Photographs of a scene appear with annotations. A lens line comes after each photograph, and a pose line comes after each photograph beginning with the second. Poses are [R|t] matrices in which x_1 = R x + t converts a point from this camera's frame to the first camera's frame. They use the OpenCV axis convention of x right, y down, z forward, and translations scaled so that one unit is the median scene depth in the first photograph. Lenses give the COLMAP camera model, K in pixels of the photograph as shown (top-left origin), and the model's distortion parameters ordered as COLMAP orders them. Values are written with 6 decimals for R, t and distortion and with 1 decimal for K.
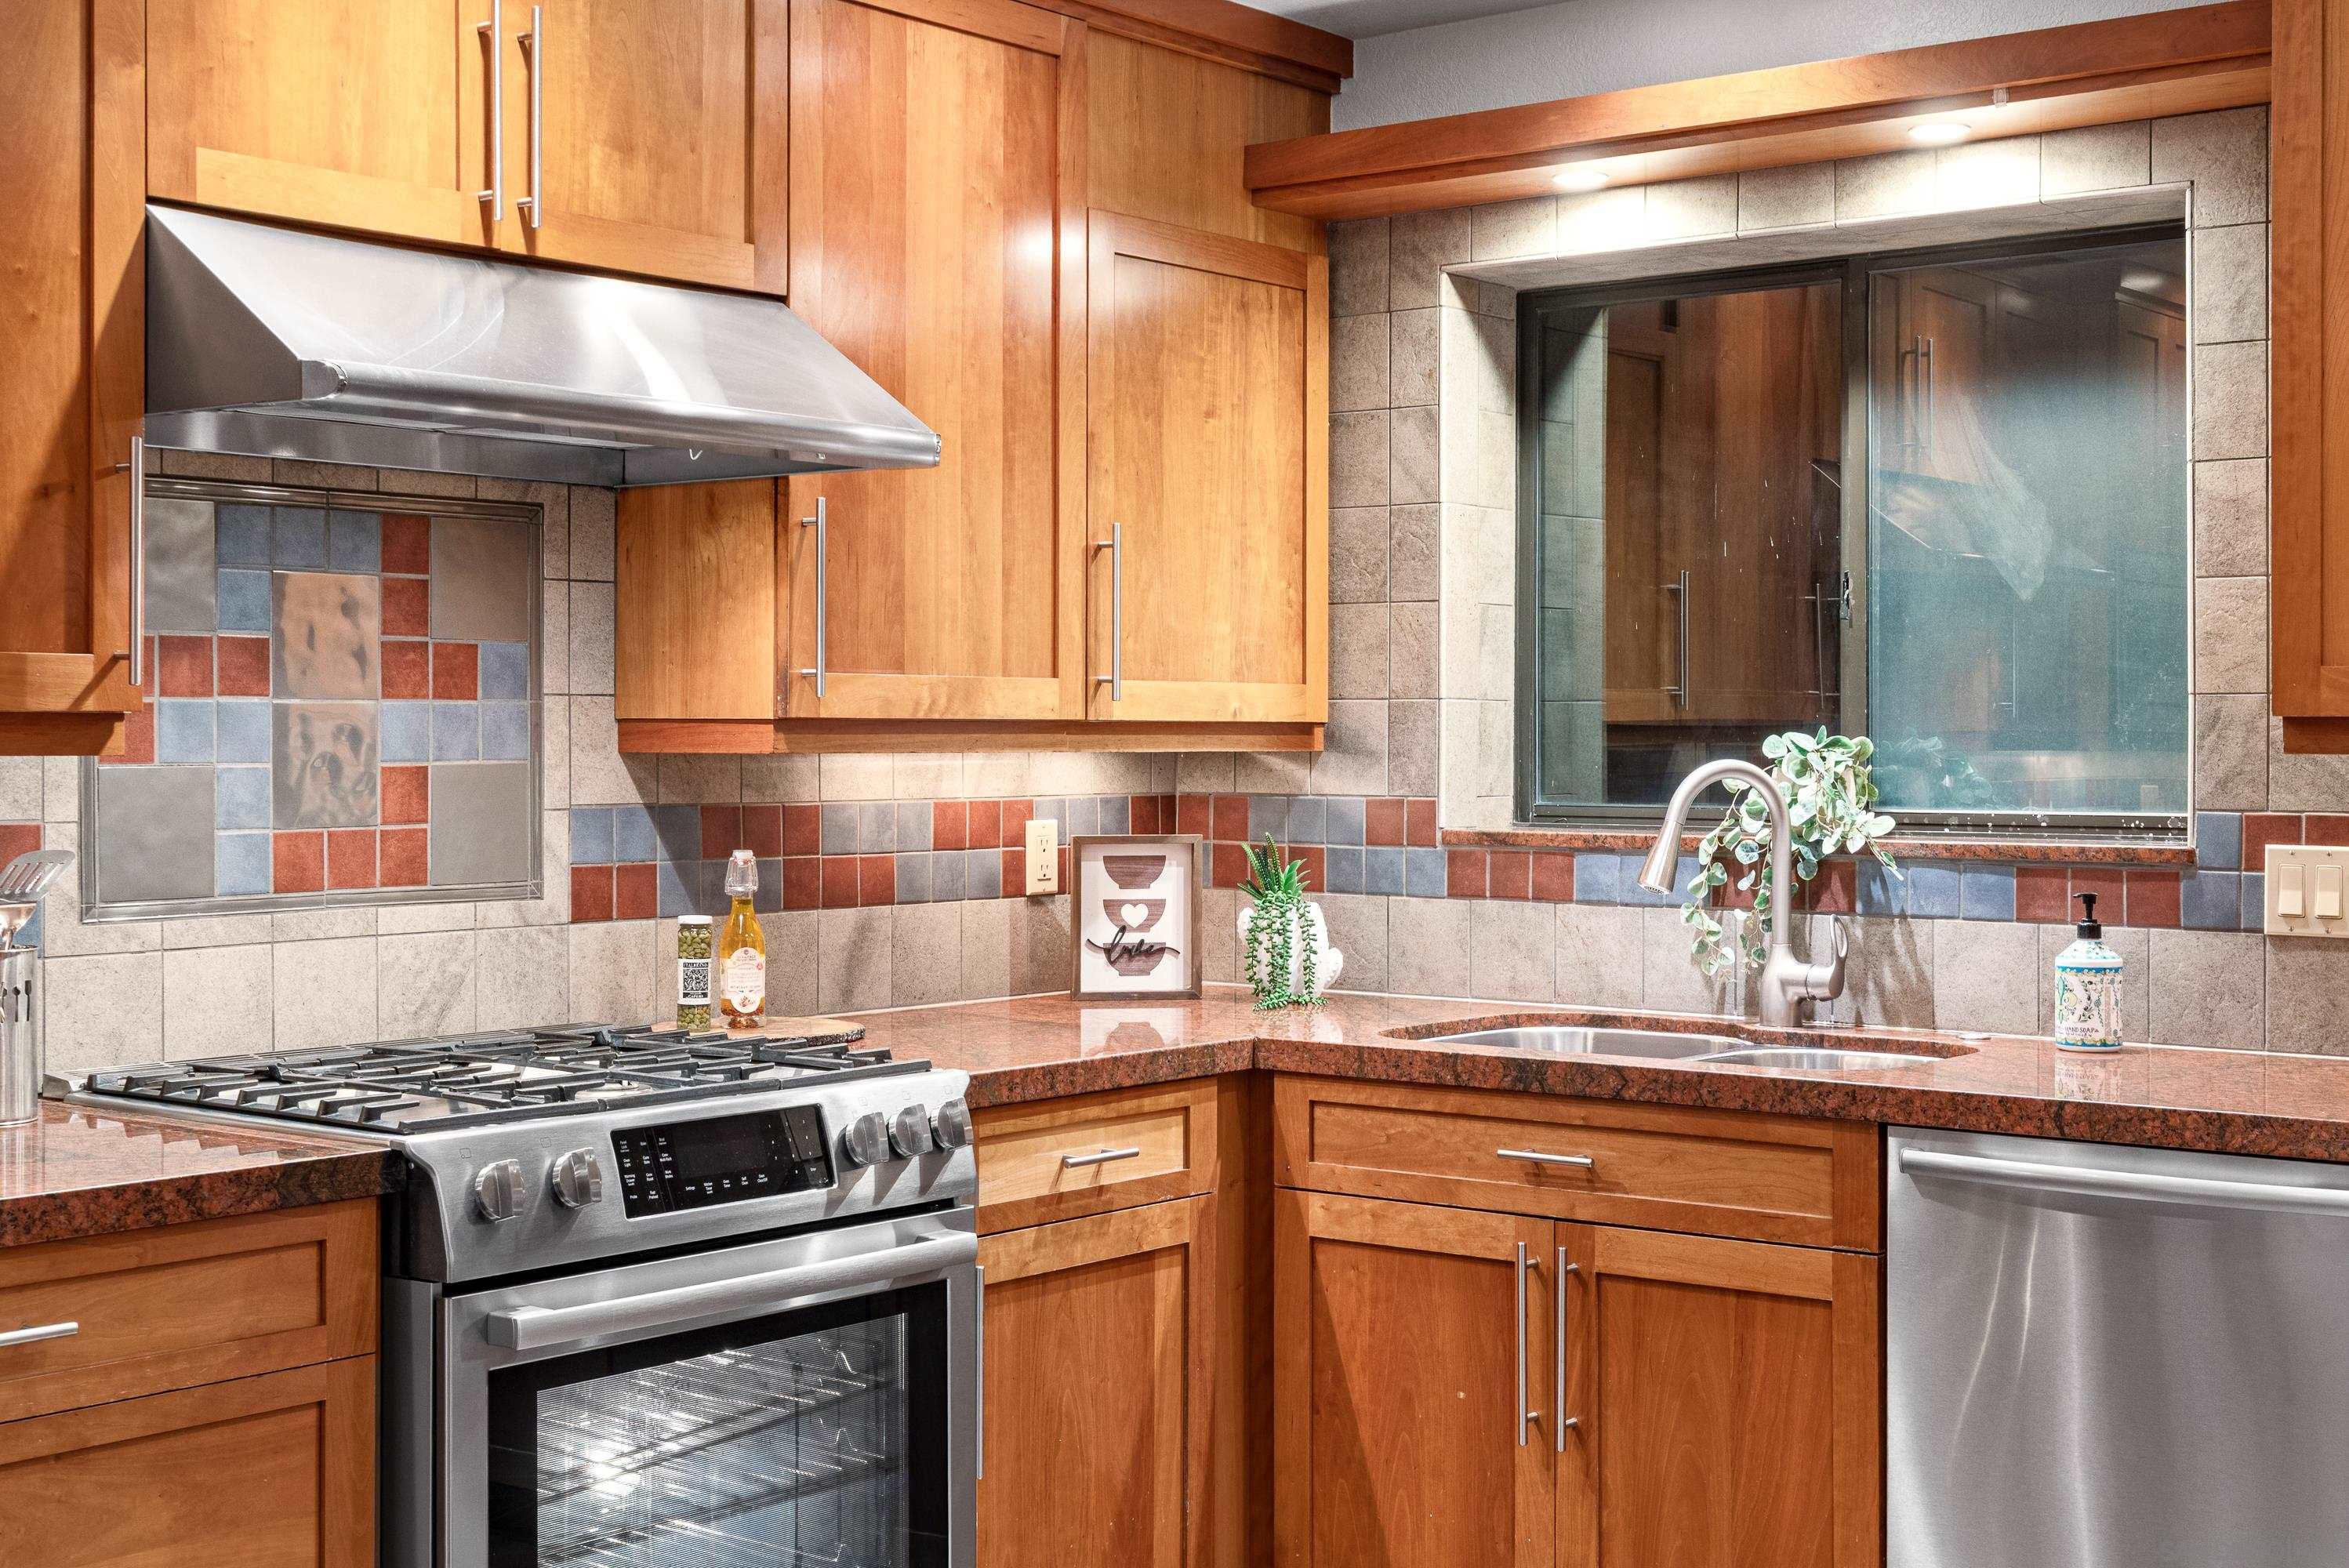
lens RADIAL K [[3055.1, 0, 1174.5], [0, 3055.1, 784.0], [0, 0, 1]] dist [-0.016547, 0.012862]
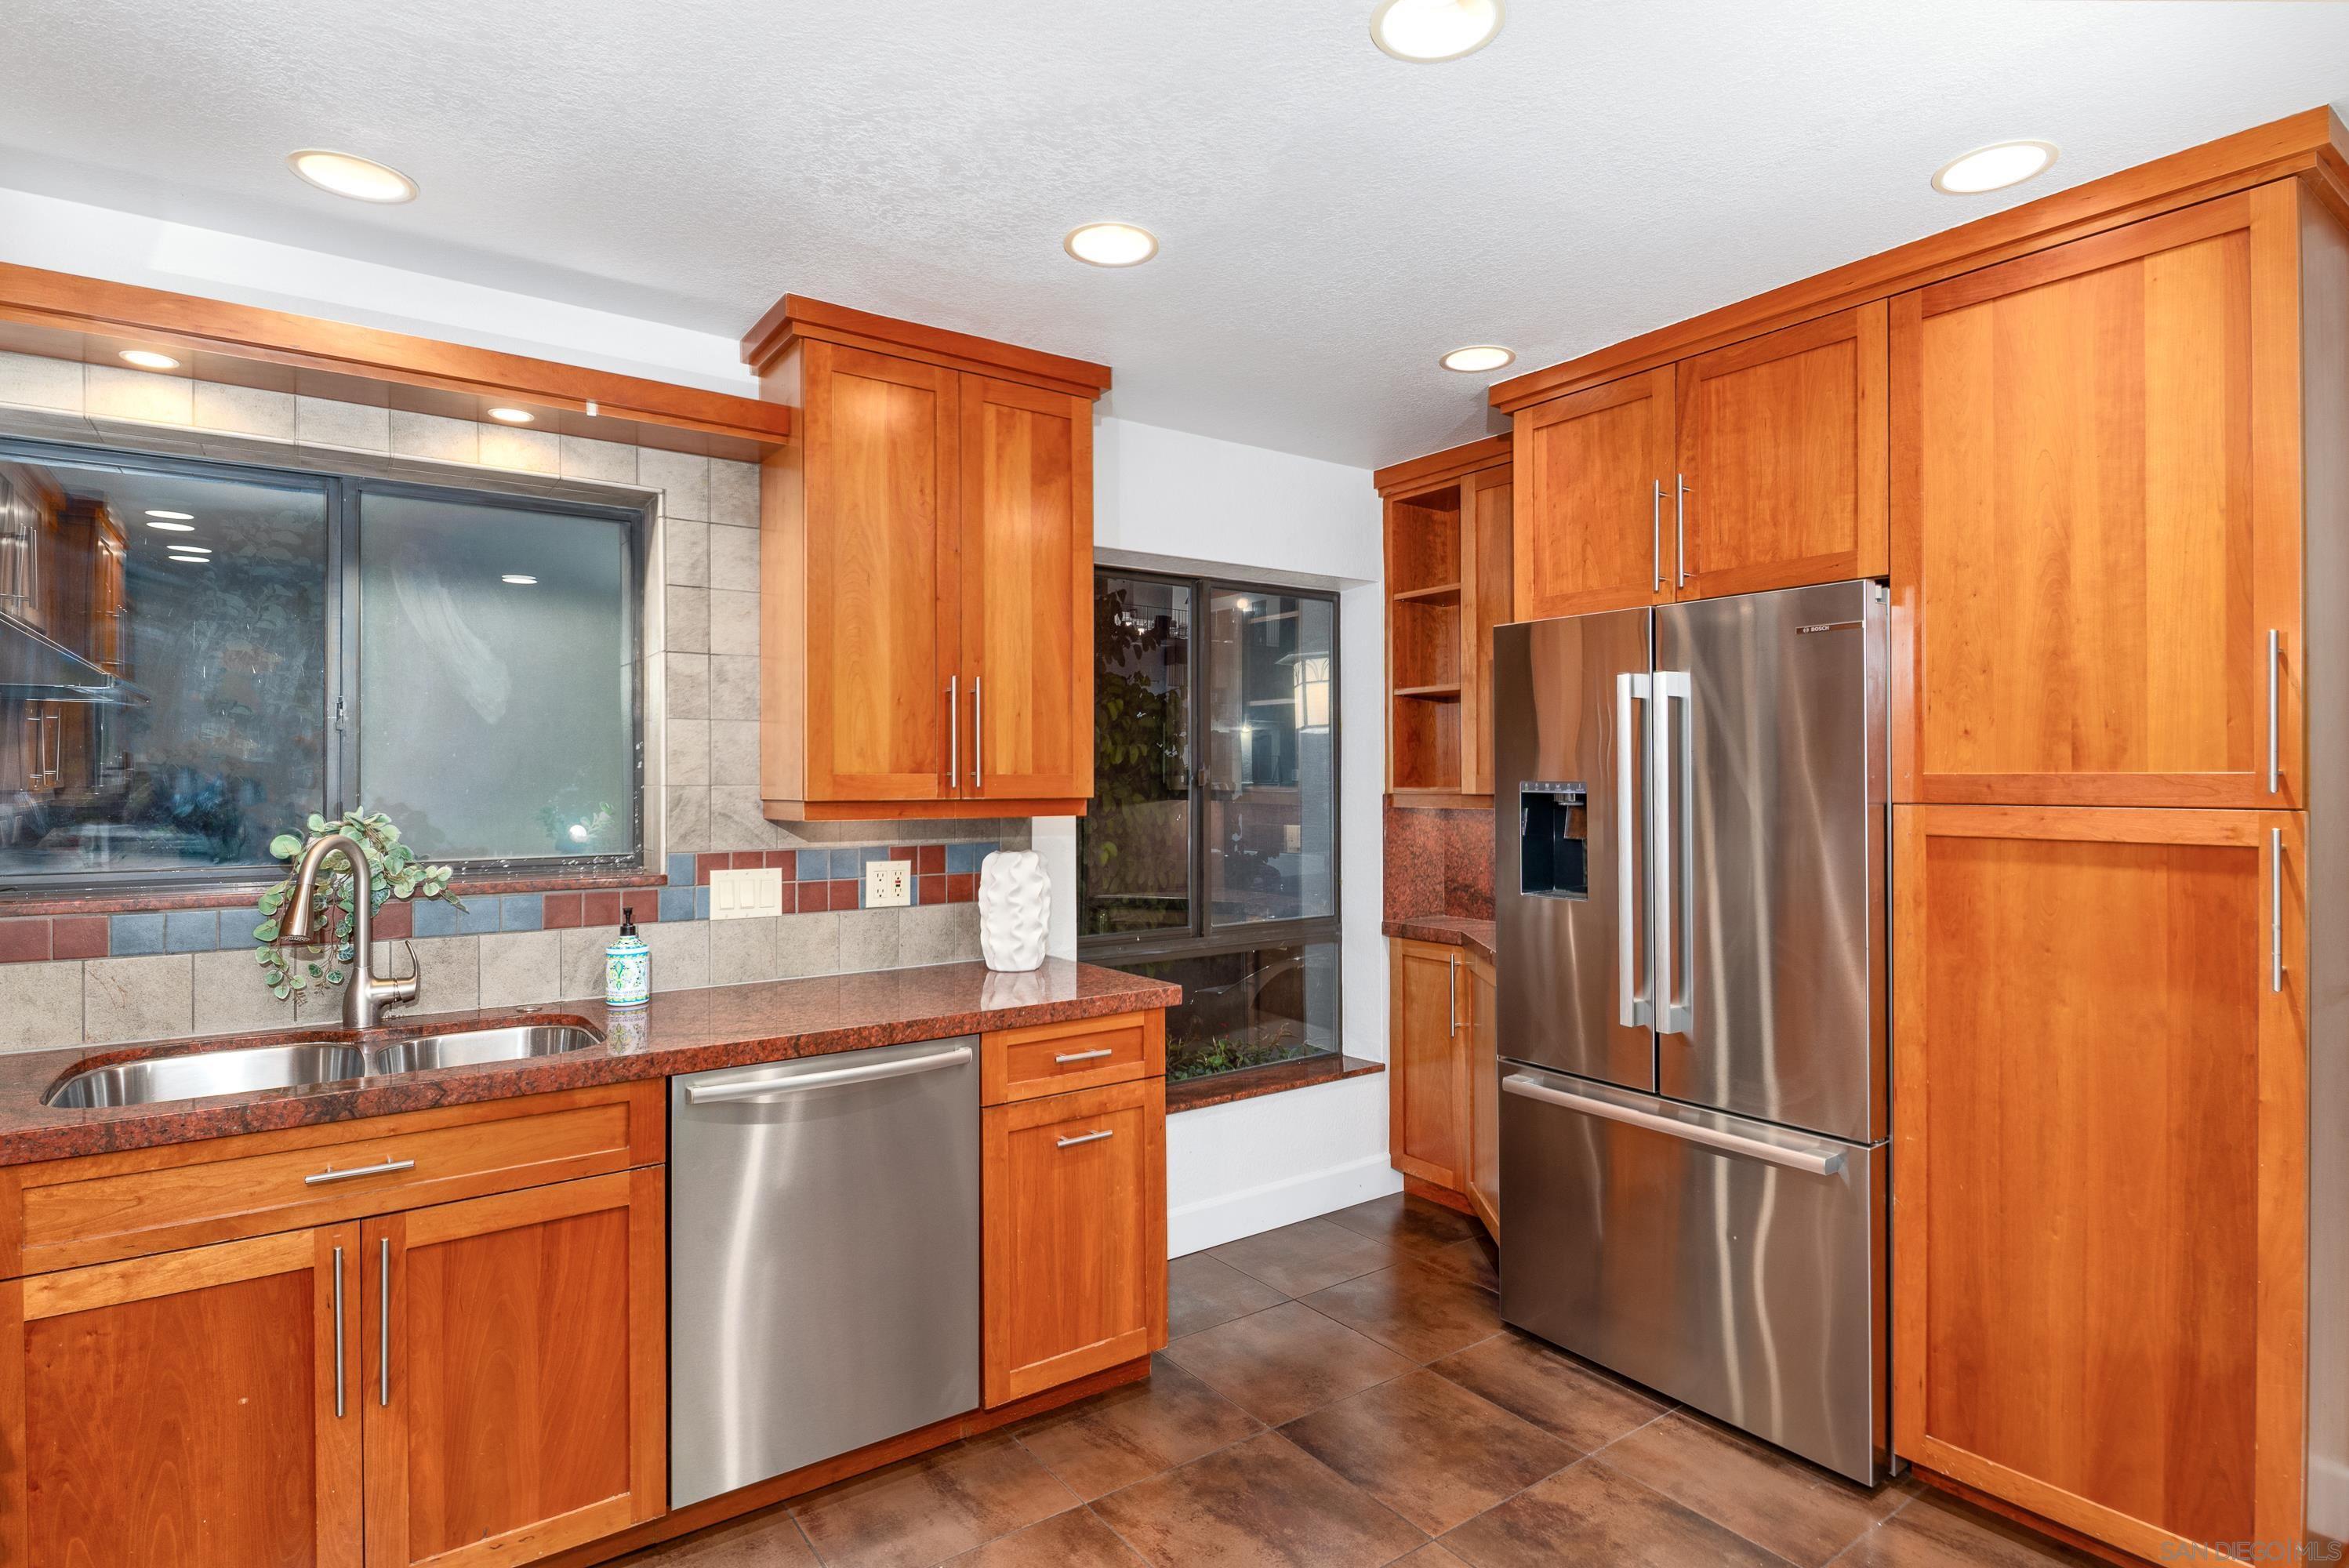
lens RADIAL K [[1201.7, 0, 1210.8], [0, 1201.7, 781.9], [0, 0, 1]] dist [0.001531, -0.008433]
pose [[0.253913, -0.005067, 0.967214, -0.249296], [0.016952, 0.999856, 0.000787, -0.027269], [-0.967078, 0.016197, 0.253963, 0.533461]]
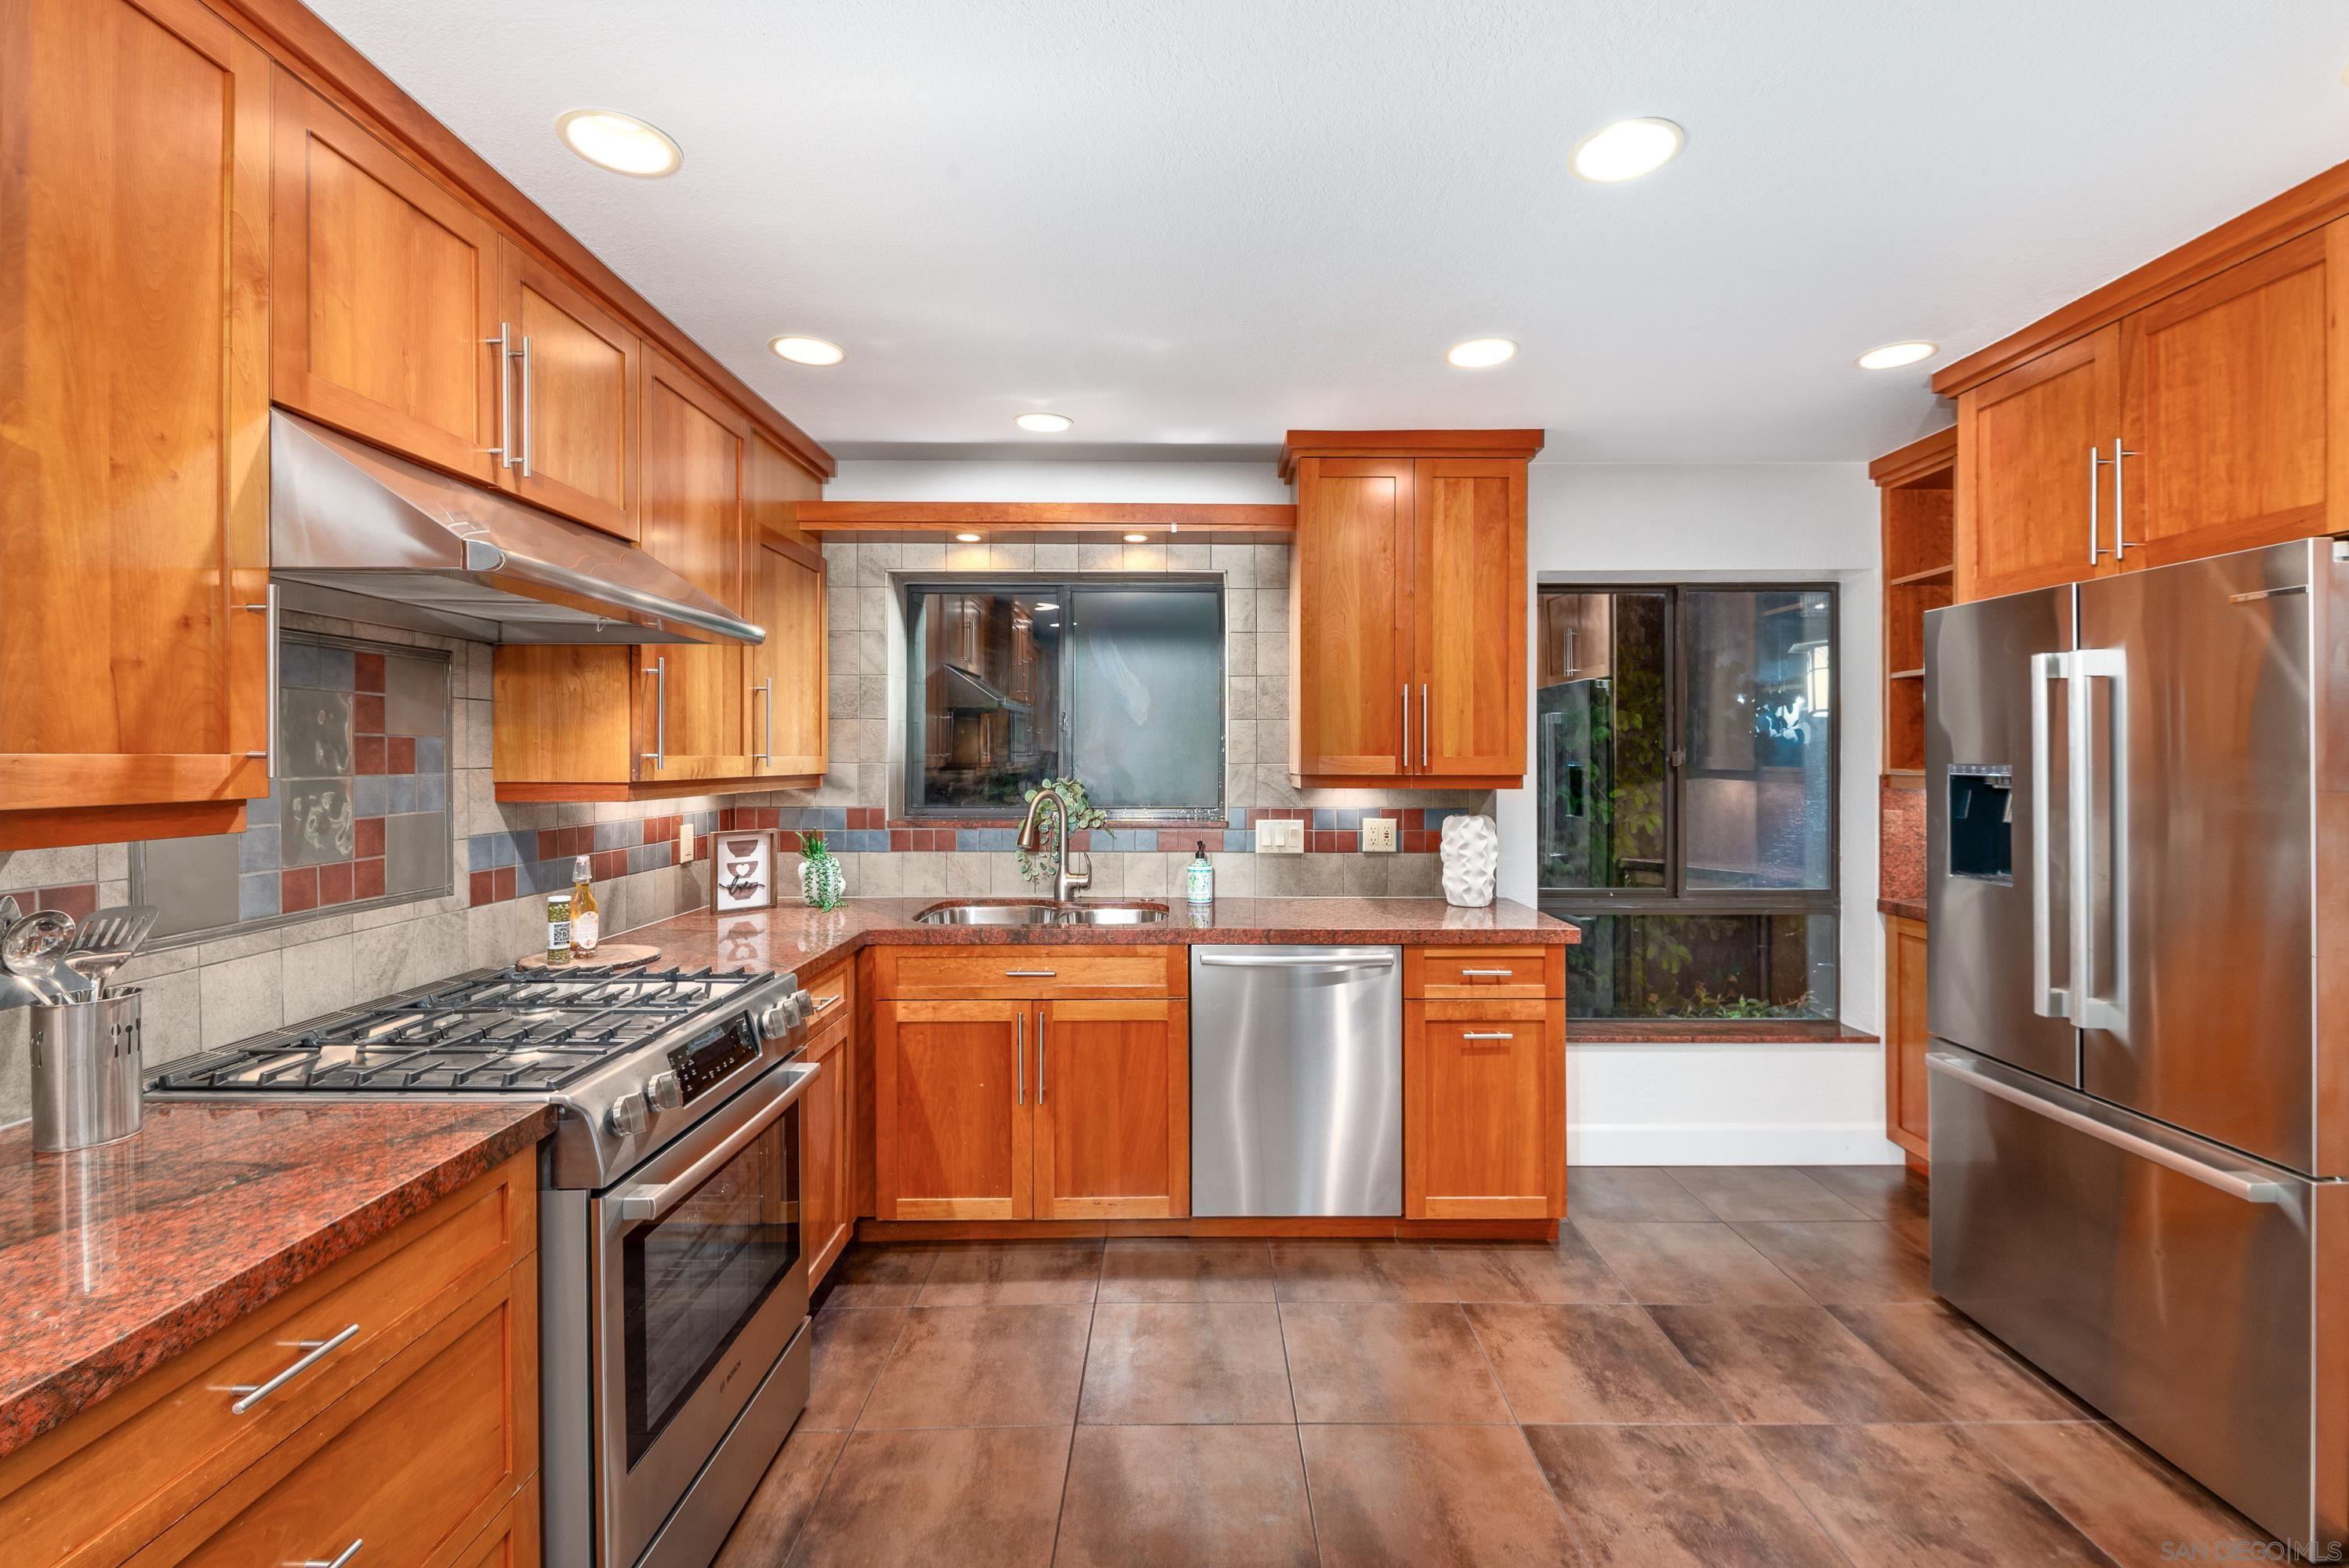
lens RADIAL K [[1014.9, 0, 1202.3], [0, 1014.9, 770.0], [0, 0, 1]] dist [0.009937, -0.011384]
pose [[0.773211, -0.009331, 0.634080, -0.246129], [0.010725, 0.999941, 0.001636, -0.025858], [-0.634058, 0.005536, 0.773265, 0.335867]]
